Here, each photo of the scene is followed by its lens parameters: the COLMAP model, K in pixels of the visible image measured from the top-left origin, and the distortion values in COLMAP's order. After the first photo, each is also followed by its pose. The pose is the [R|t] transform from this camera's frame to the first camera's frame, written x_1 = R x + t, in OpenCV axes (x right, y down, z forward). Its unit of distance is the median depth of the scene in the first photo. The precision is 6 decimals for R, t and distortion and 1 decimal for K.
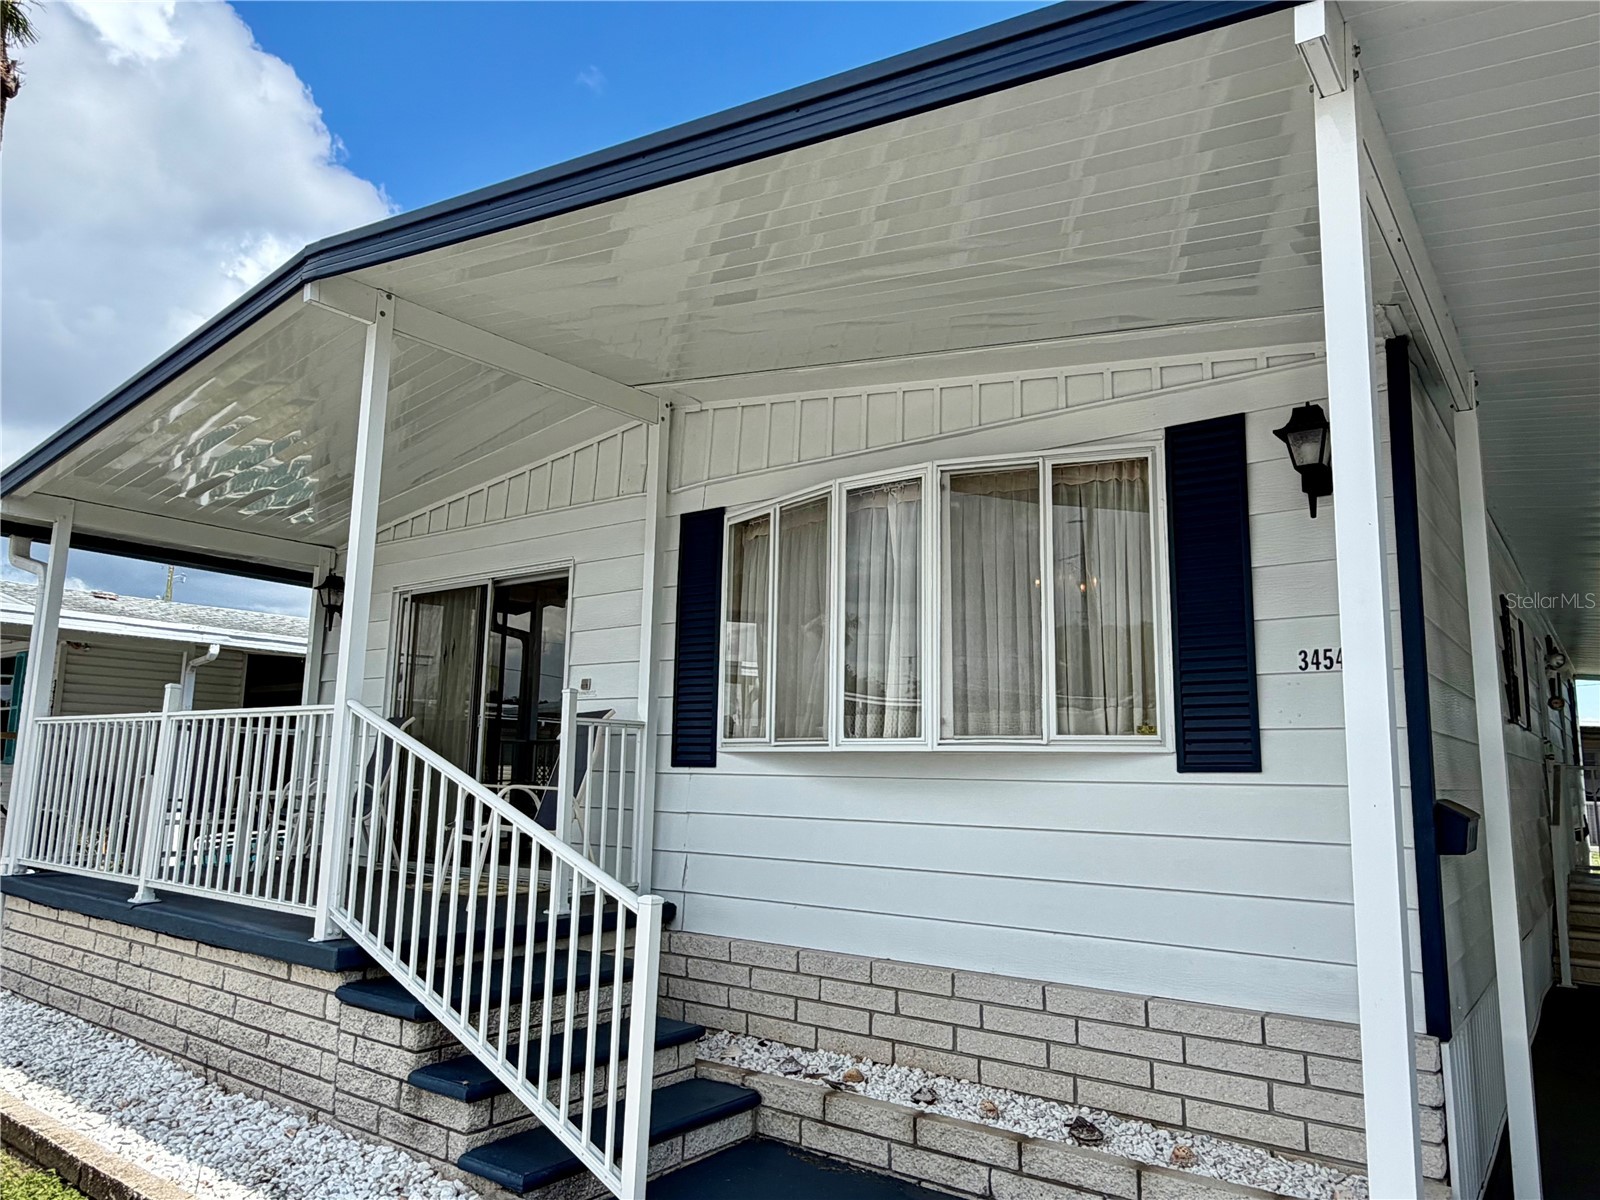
lens RADIAL K [[1079.6, 0, 800.0], [0, 1079.6, 600.0], [0, 0, 1]] dist [0.004234, 0.001243]
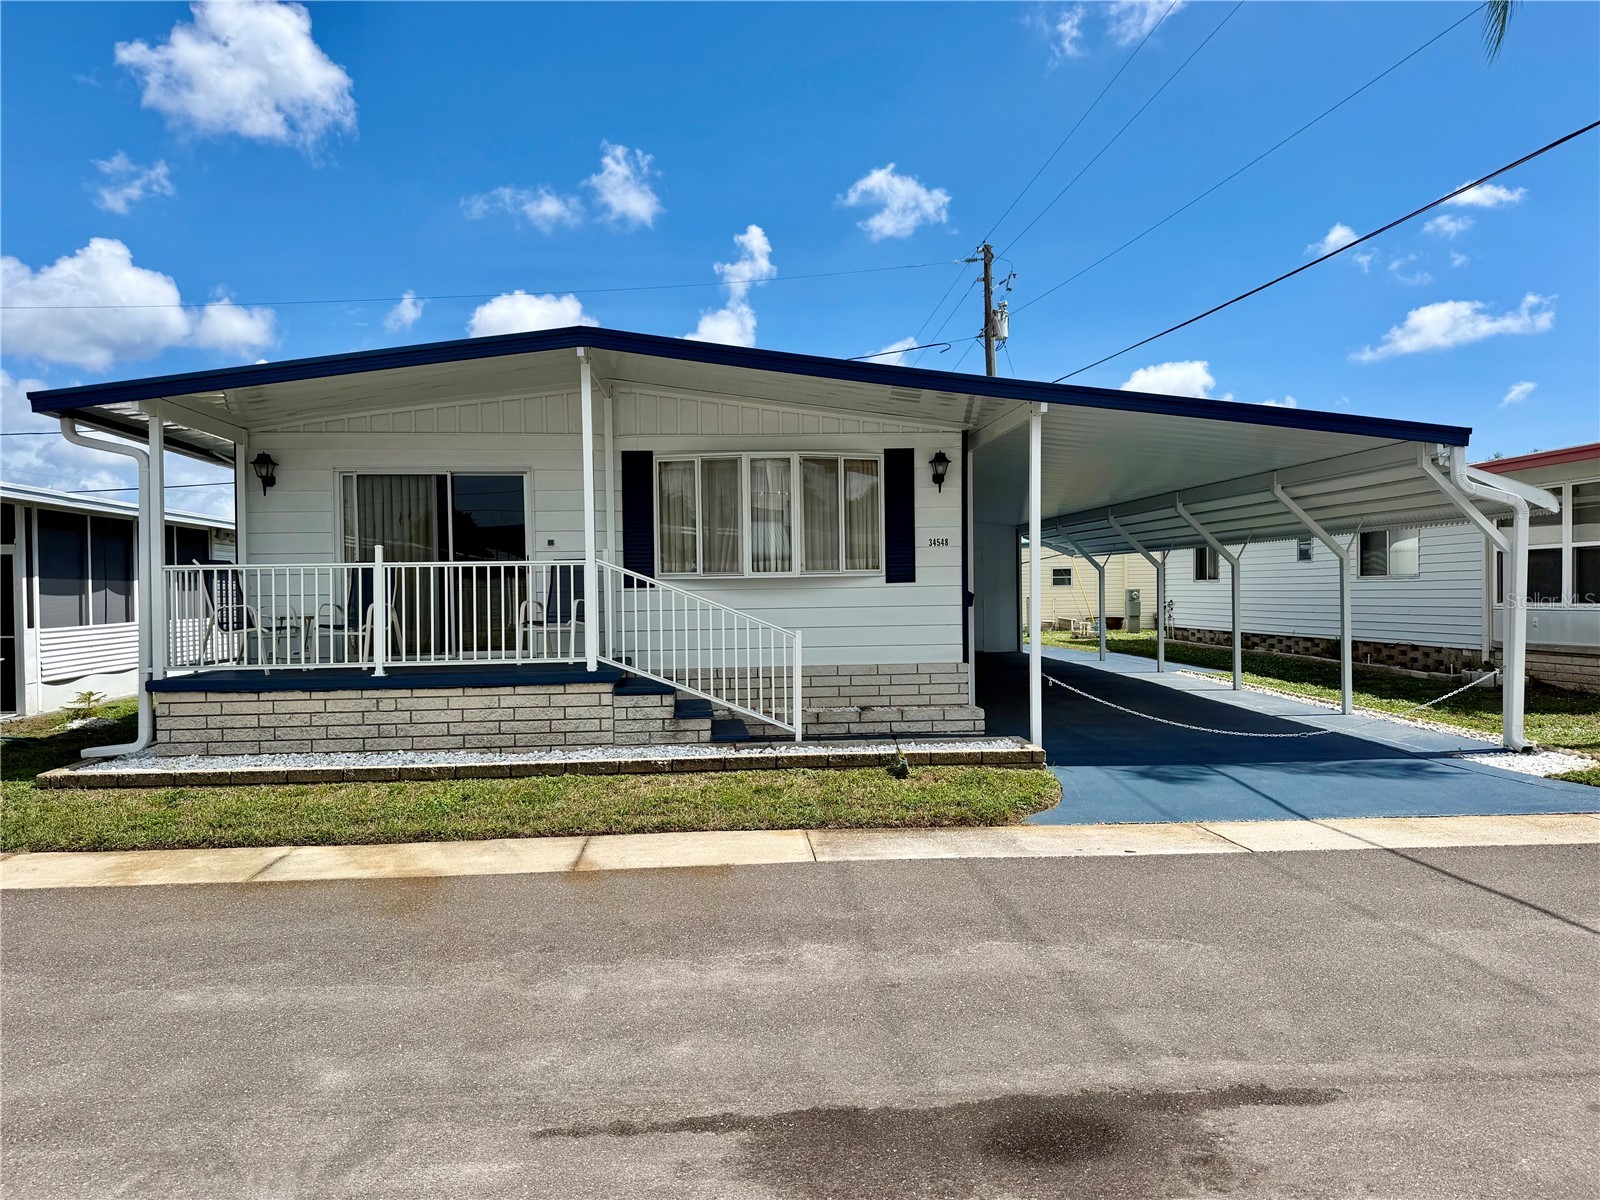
lens RADIAL K [[1112.7, 0, 782.1], [0, 1112.7, 604.7], [0, 0, 1]] dist [0.079989, -0.131289]
pose [[0.750184, -0.037391, 0.660171, -1.645229], [-0.073287, 0.987547, 0.139212, -0.150485], [-0.657155, -0.152816, 0.738102, -0.864028]]
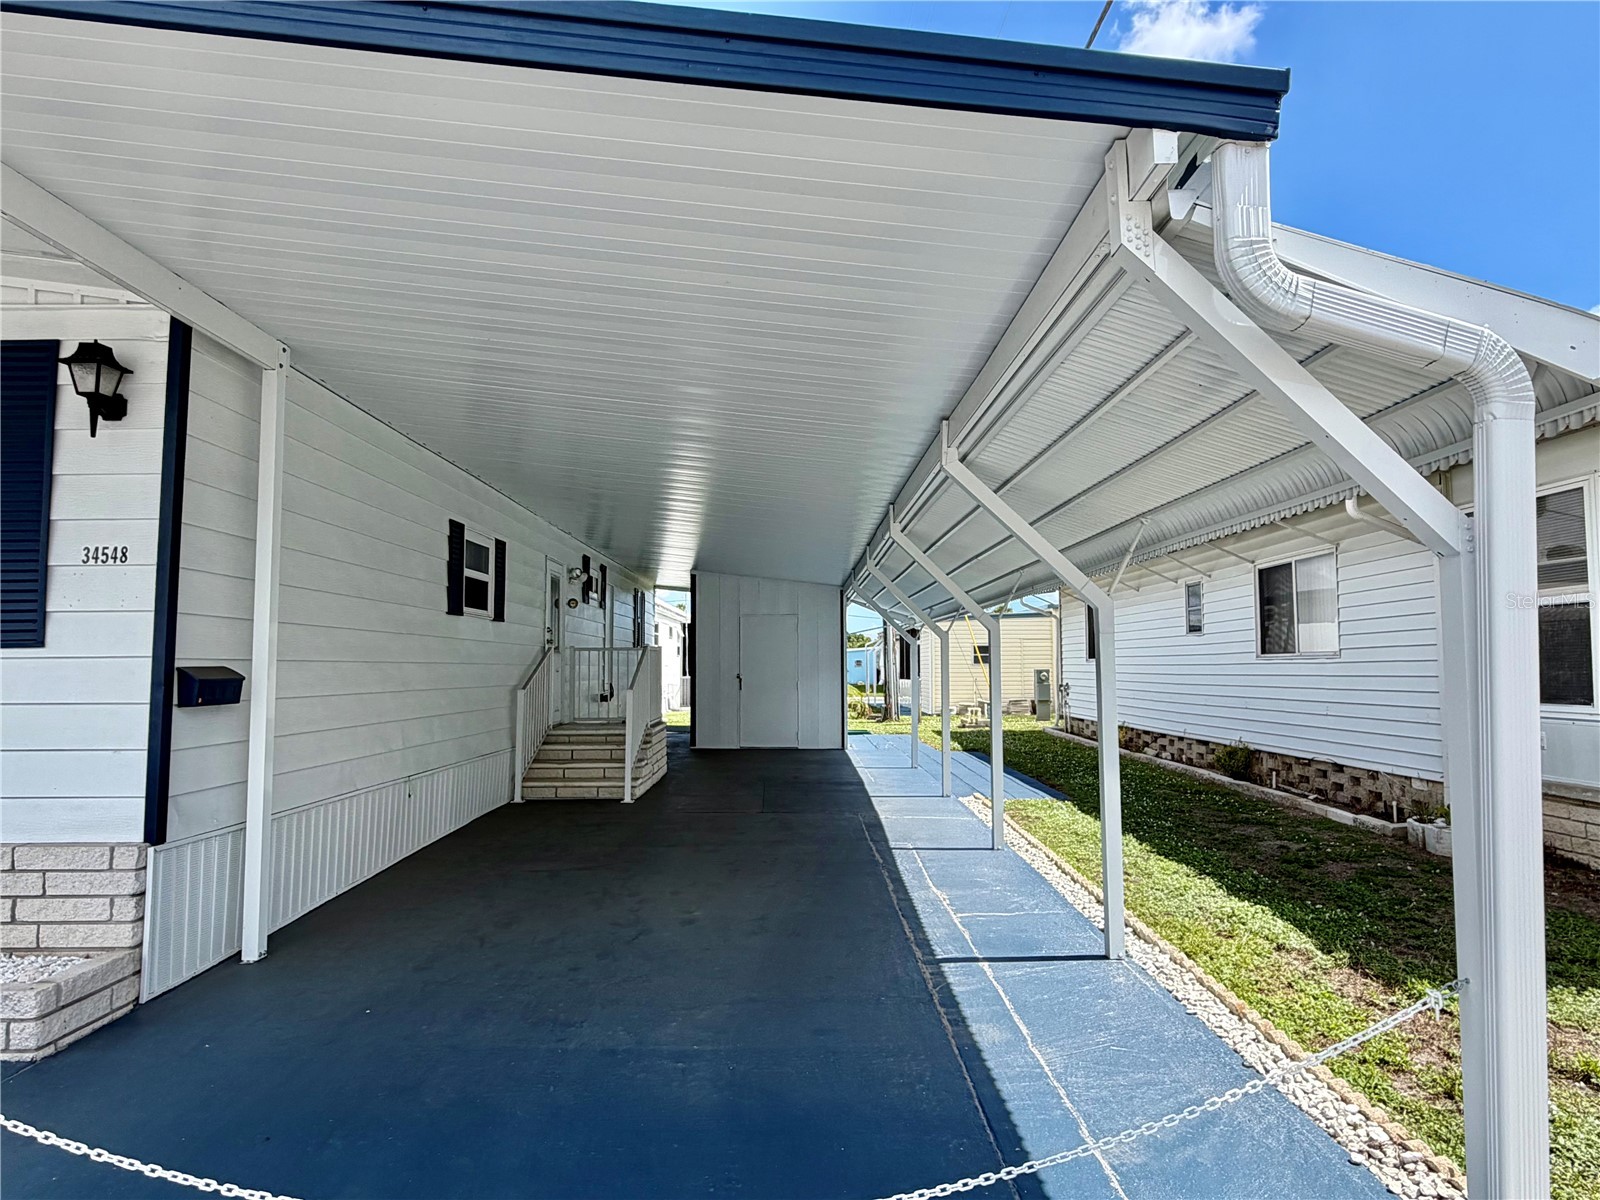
lens RADIAL K [[960.1, 0, 800.0], [0, 960.1, 600.0], [0, 0, 1]] dist [-0.000182, -0.001655]
pose [[0.784629, 0.022504, 0.619557, 0.400356], [-0.080086, 0.994647, 0.065295, -0.026561], [-0.614771, -0.100850, 0.782231, -0.313786]]
